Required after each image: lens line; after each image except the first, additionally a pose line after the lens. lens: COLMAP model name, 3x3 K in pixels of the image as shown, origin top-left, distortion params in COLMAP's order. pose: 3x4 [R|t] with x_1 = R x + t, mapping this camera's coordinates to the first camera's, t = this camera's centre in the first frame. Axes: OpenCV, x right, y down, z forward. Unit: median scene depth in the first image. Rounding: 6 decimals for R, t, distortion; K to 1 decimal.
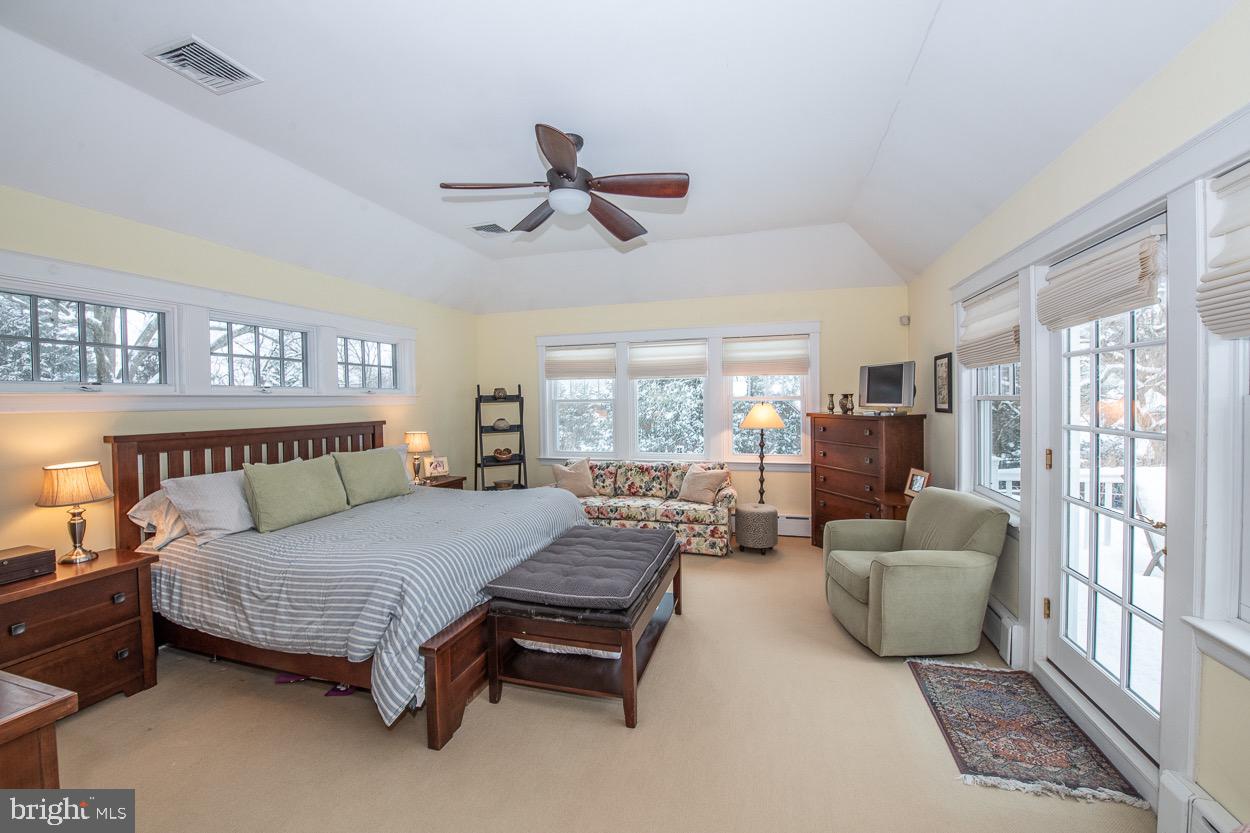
lens RADIAL K [[498.3, 0, 629.2], [0, 498.3, 408.9], [0, 0, 1]] dist [-0.017752, -0.001297]
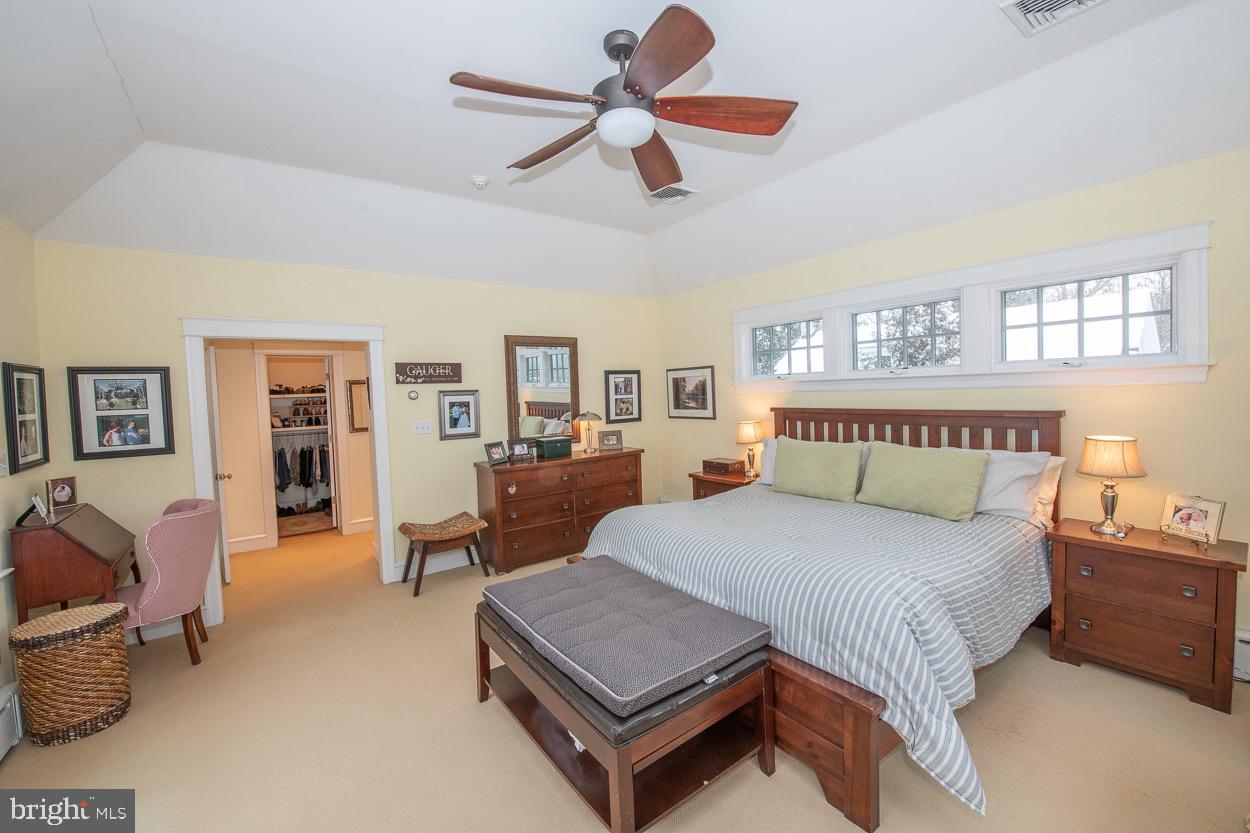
lens RADIAL K [[498.3, 0, 632.0], [0, 498.3, 414.6], [0, 0, 1]] dist [-0.017752, -0.001297]
pose [[-0.602434, 0.063598, -0.795631, 0.295870], [0.018692, 0.997671, 0.065595, -0.020578], [0.797950, 0.024644, -0.602220, 0.915841]]
